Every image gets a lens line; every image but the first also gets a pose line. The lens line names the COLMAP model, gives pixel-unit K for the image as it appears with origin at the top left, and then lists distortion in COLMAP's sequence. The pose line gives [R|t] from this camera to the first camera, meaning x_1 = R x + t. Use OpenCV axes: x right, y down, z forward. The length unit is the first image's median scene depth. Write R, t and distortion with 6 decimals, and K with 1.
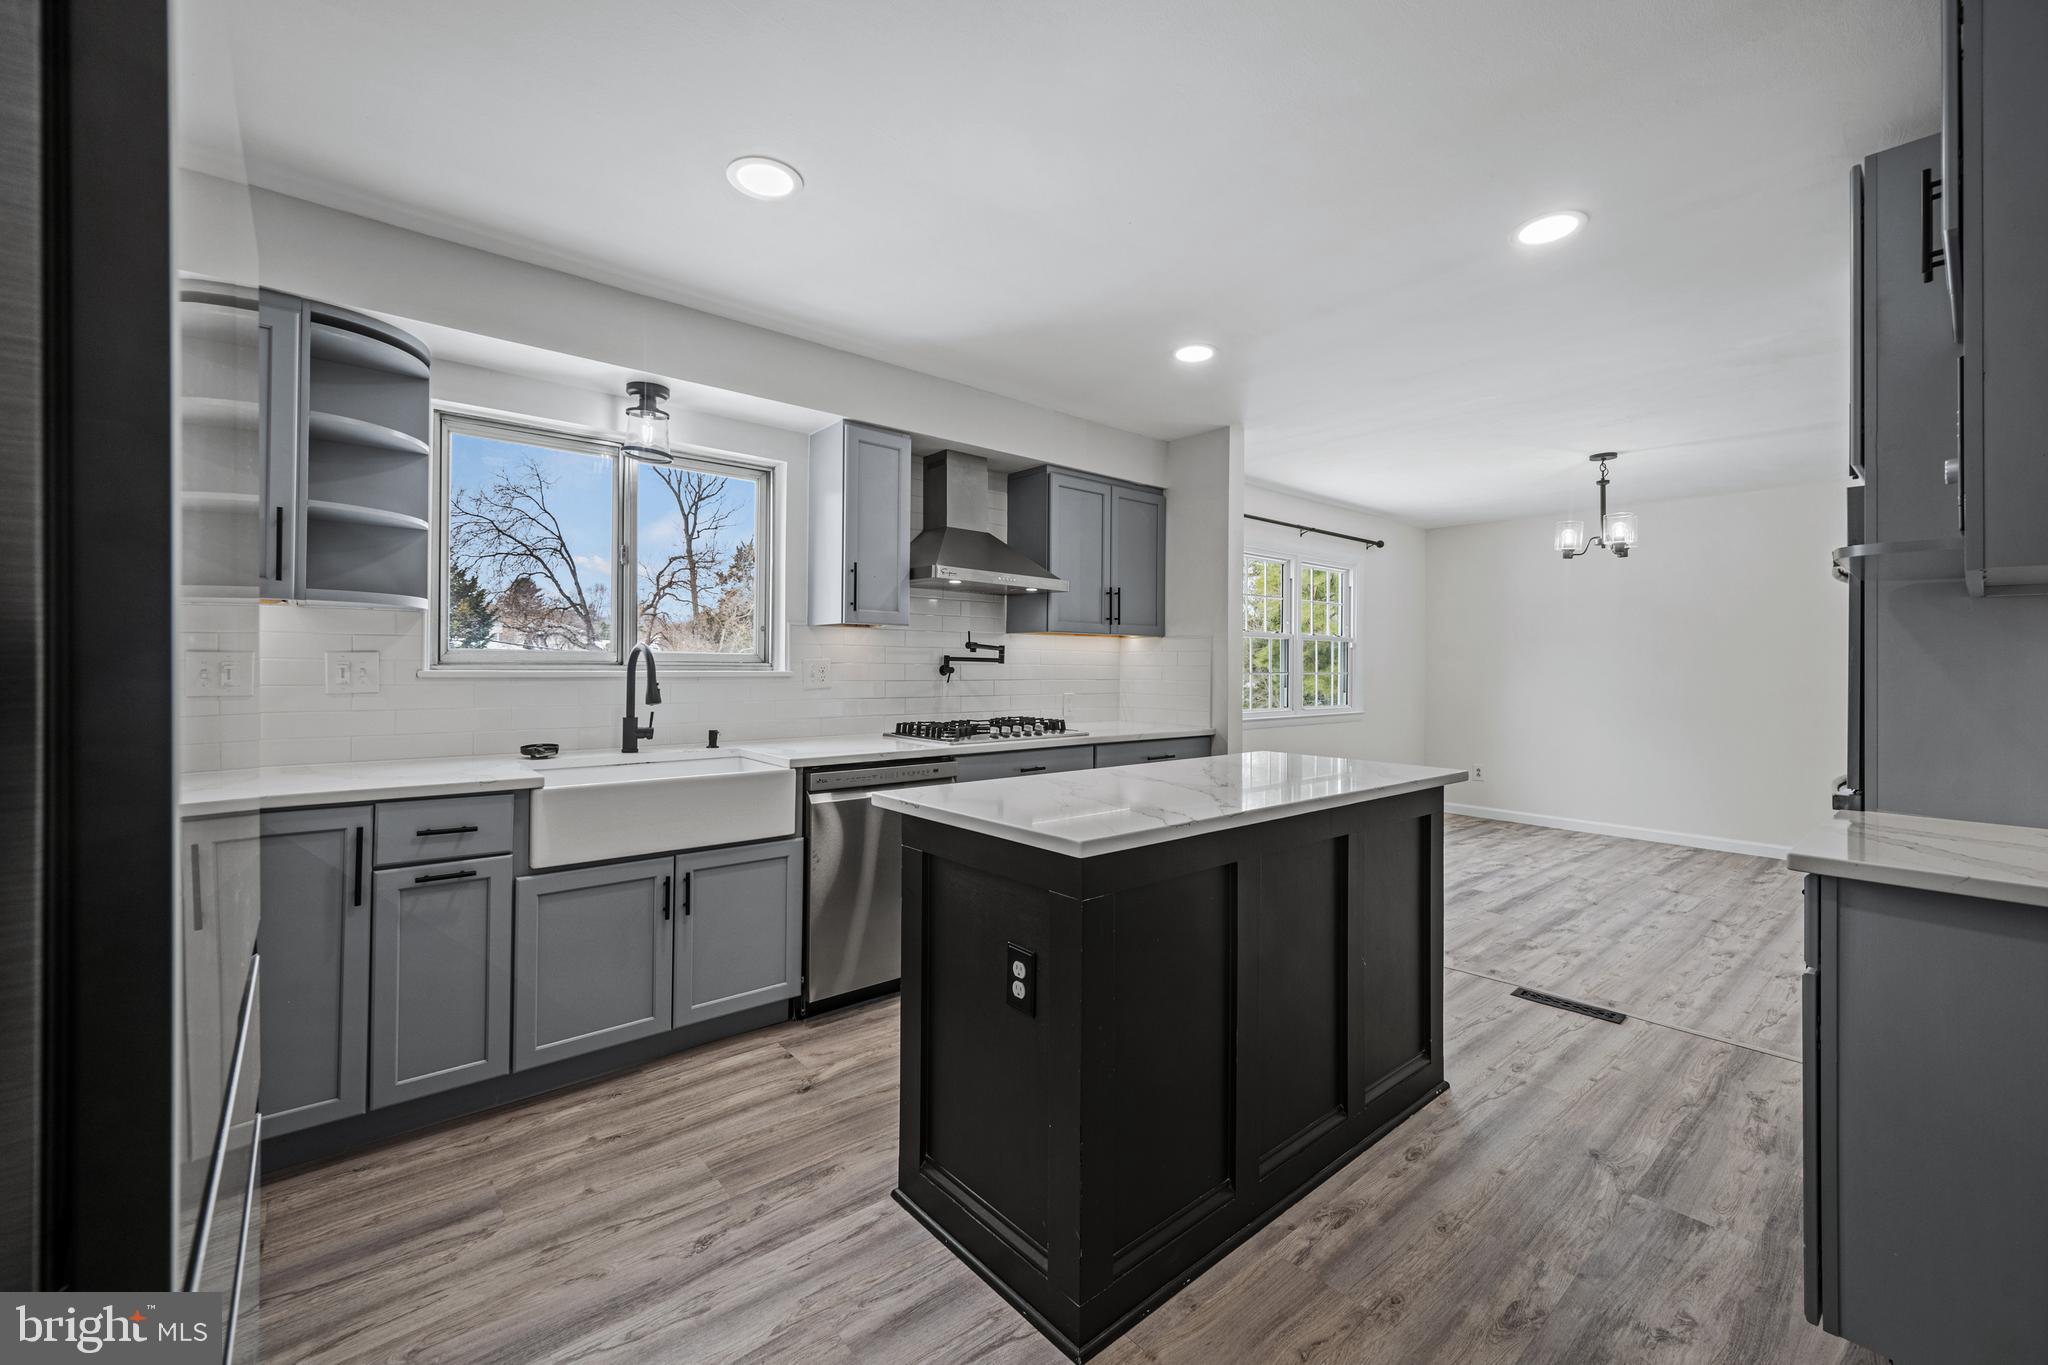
lens RADIAL K [[833.2, 0, 1019.8], [0, 833.2, 658.5], [0, 0, 1]] dist [0.000817, 0.000156]
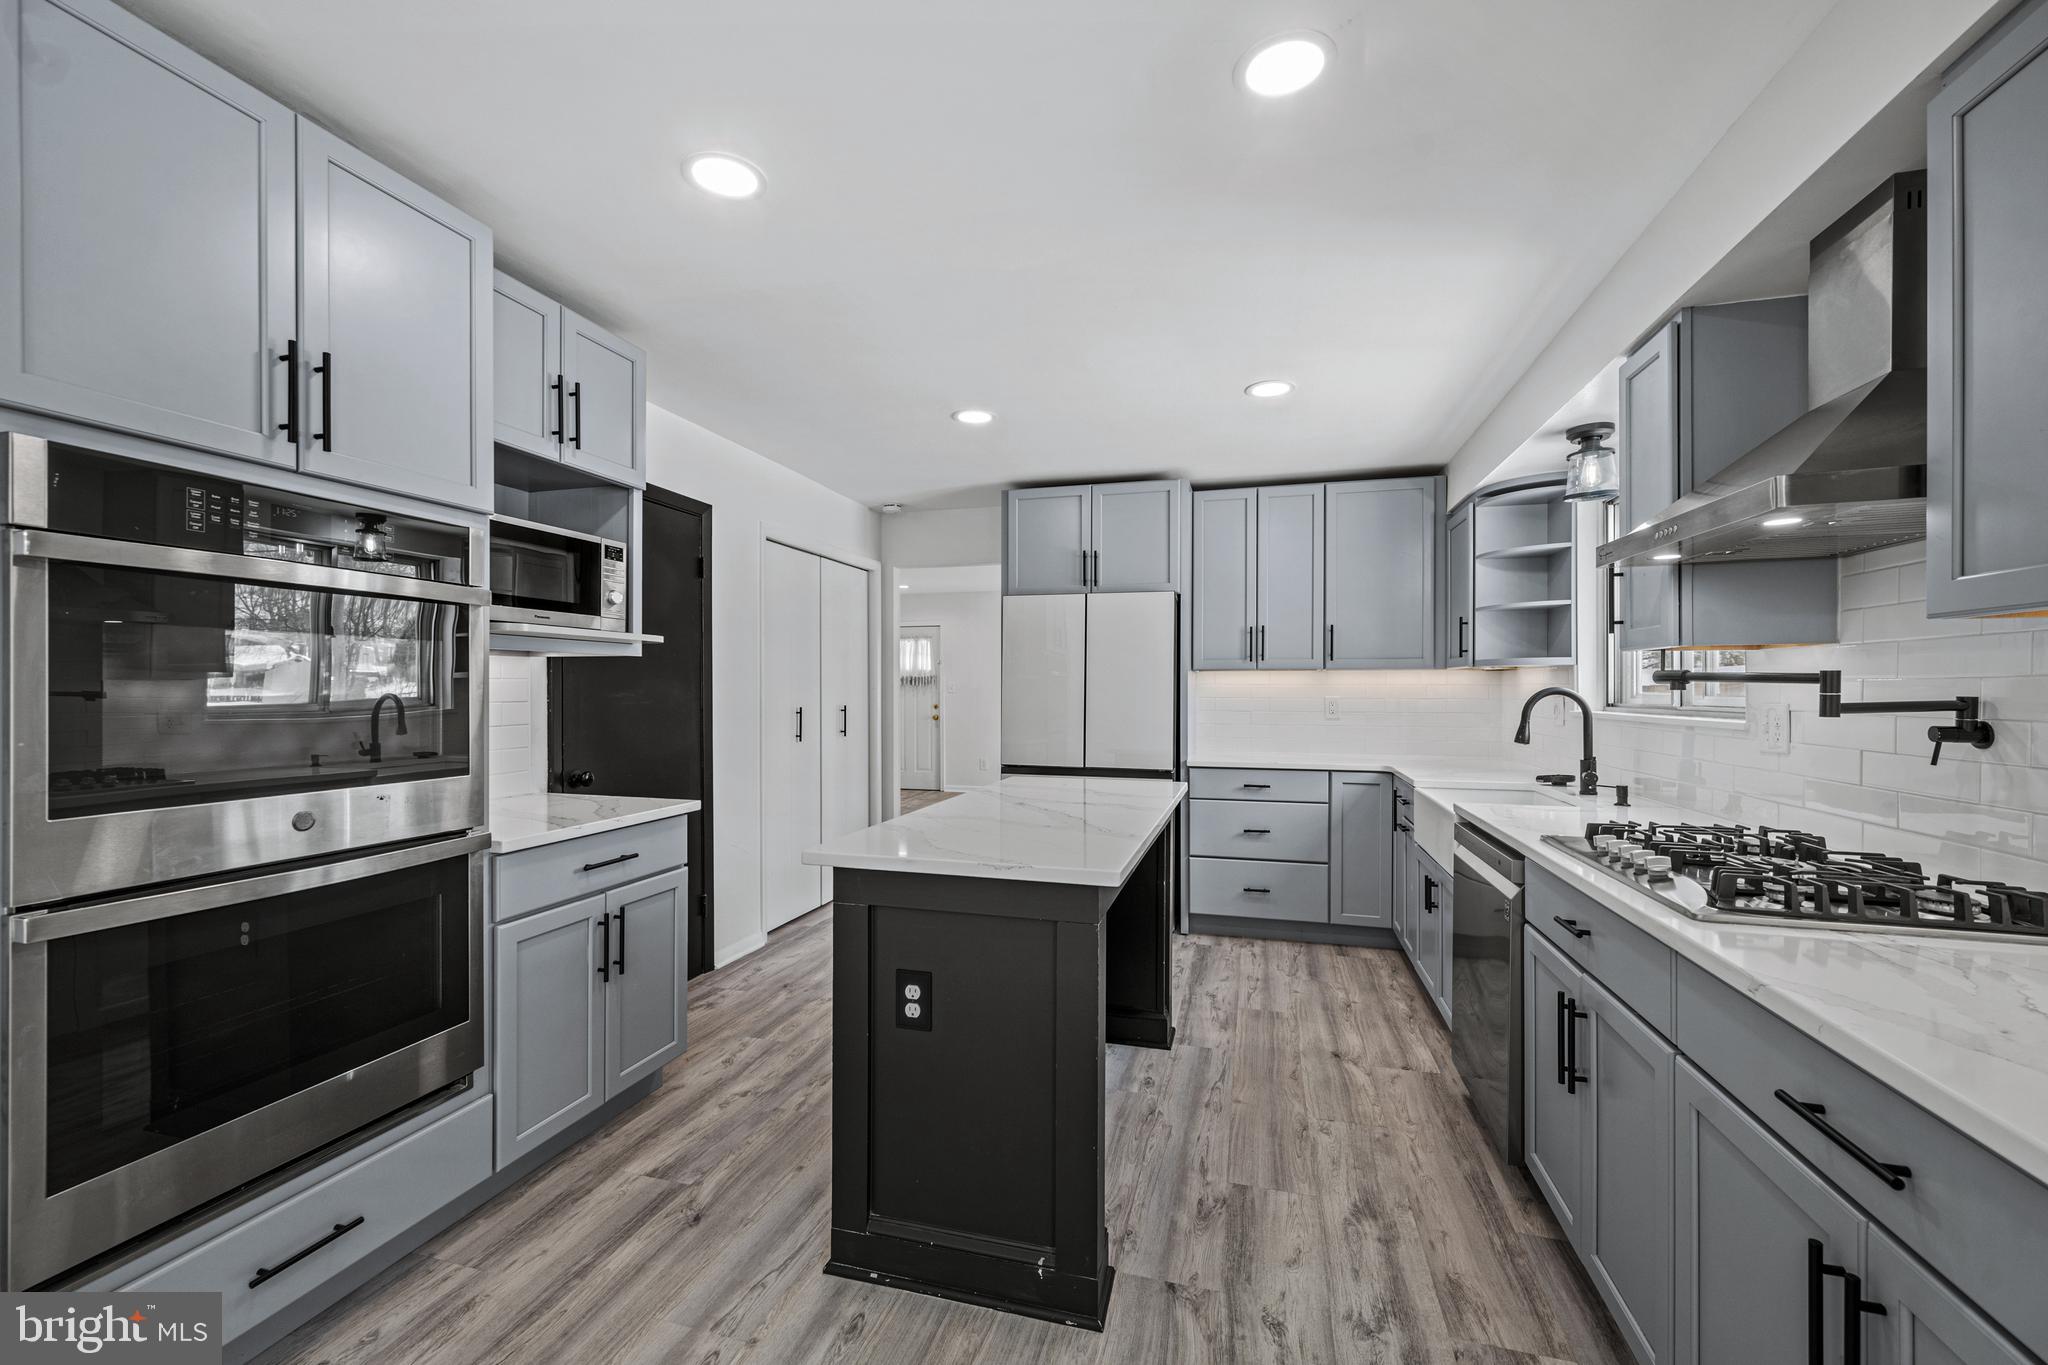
lens RADIAL K [[825.6, 0, 1020.1], [0, 825.6, 688.4], [0, 0, 1]] dist [0.000758, 0.000153]
pose [[-0.834852, -0.011303, -0.550359, 0.764091], [-0.005833, 0.999915, -0.011687, -0.001741], [0.550444, -0.006546, -0.834847, 1.680206]]
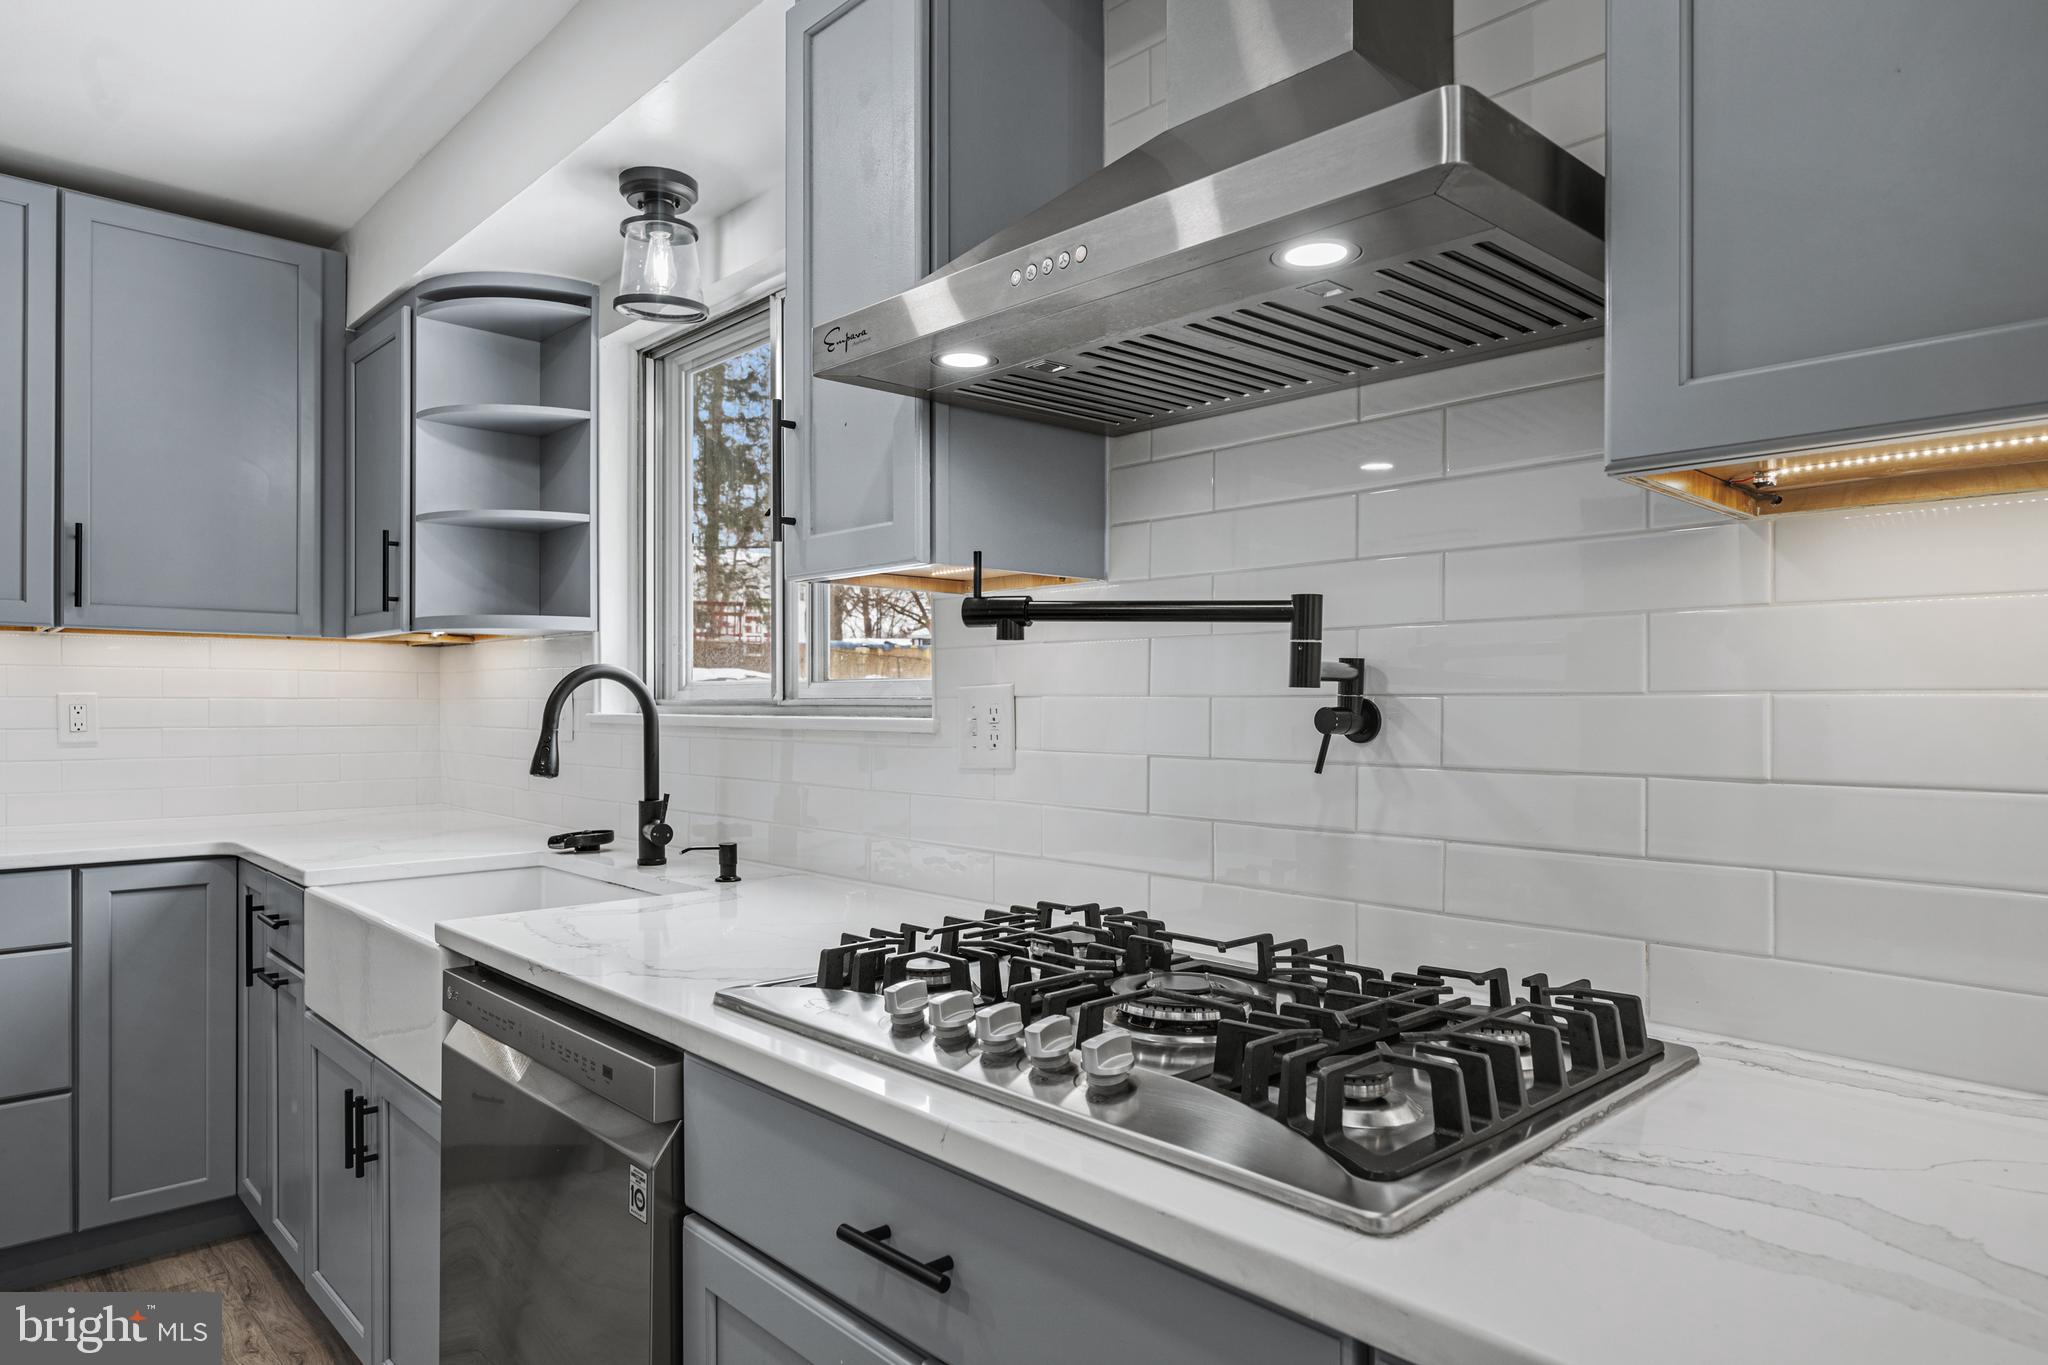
lens RADIAL K [[1221.6, 0, 1020.4], [0, 1221.6, 705.2], [0, 0, 1]] dist [-0.002116, -0.000776]
pose [[0.045624, -0.007815, -0.998928, 0.395541], [0.006031, 0.999953, -0.007548, 0.017158], [0.998940, -0.005681, 0.045669, 1.387450]]
